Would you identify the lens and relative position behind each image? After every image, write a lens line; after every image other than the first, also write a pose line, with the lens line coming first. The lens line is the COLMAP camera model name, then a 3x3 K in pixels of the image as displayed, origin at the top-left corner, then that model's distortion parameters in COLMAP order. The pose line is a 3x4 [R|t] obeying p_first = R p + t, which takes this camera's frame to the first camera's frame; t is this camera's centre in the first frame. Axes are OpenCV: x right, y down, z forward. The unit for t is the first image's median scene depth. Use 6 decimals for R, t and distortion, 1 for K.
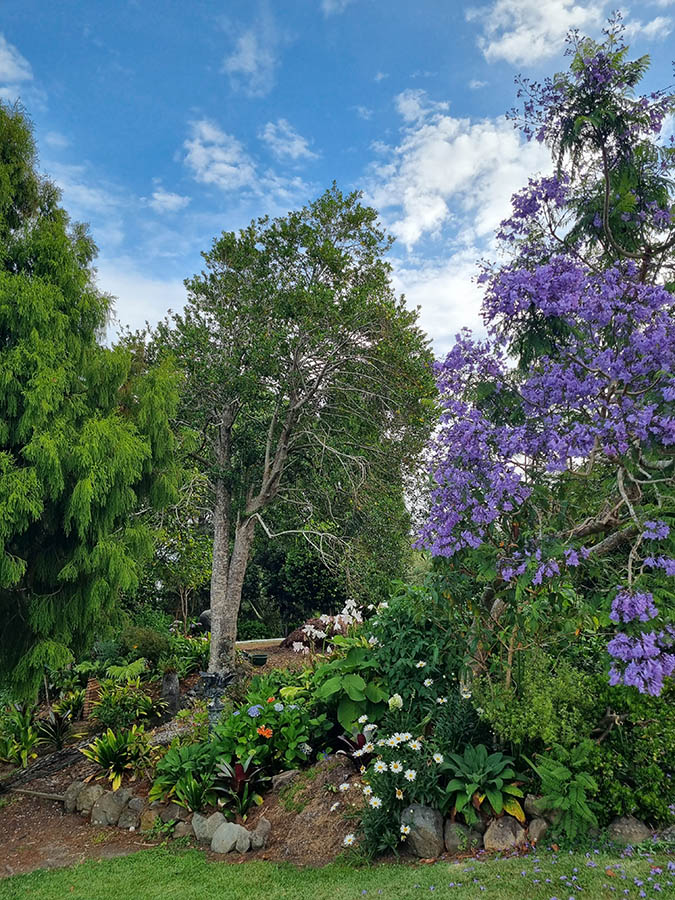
lens RADIAL K [[666.8, 0, 323.9], [0, 666.8, 448.0], [0, 0, 1]] dist [0.040193, -0.003379]
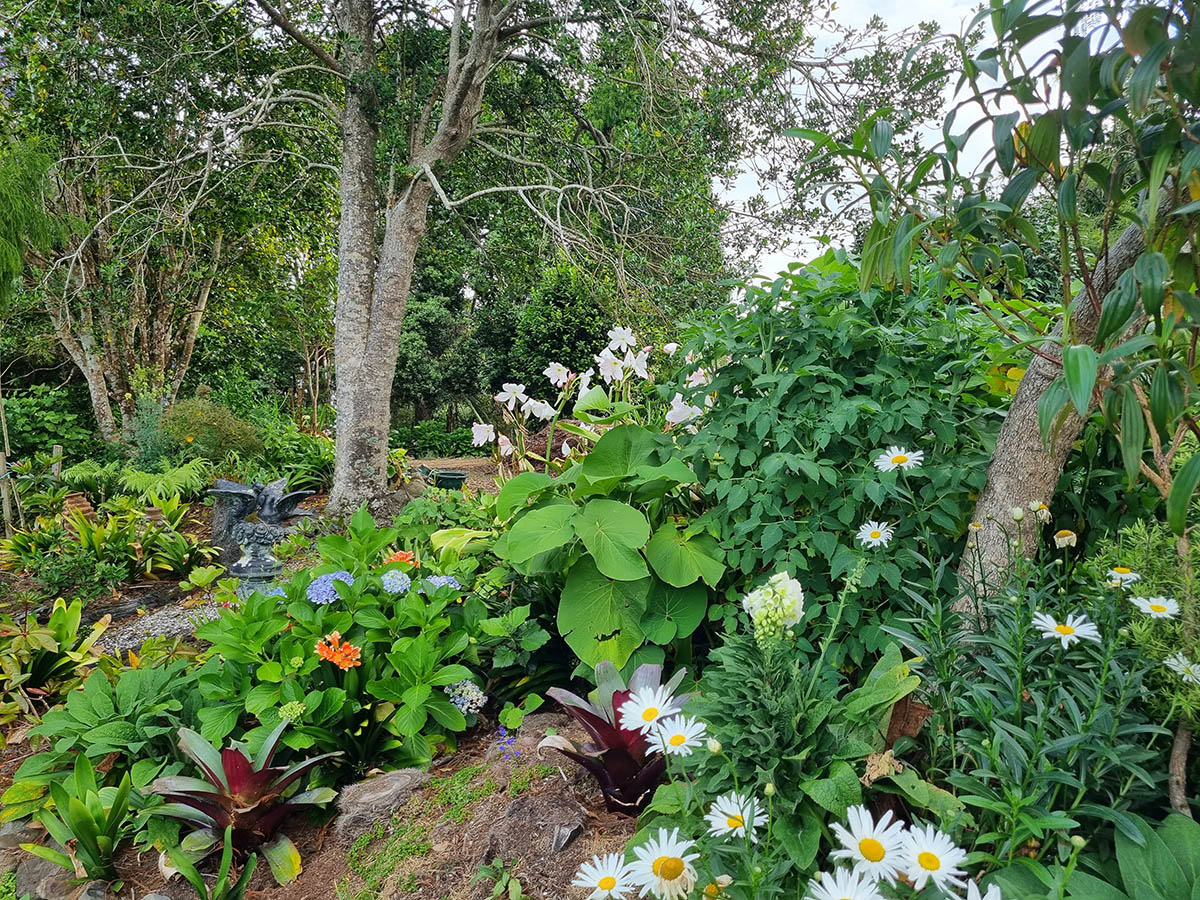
lens RADIAL K [[899.2, 0, 604.1], [0, 899.2, 448.4], [0, 0, 1]] dist [0.062606, -0.054760]
pose [[0.998825, 0.046221, 0.014596, 0.031106], [-0.048390, 0.968212, 0.245407, 0.203185], [-0.002789, -0.245825, 0.969310, 0.573654]]
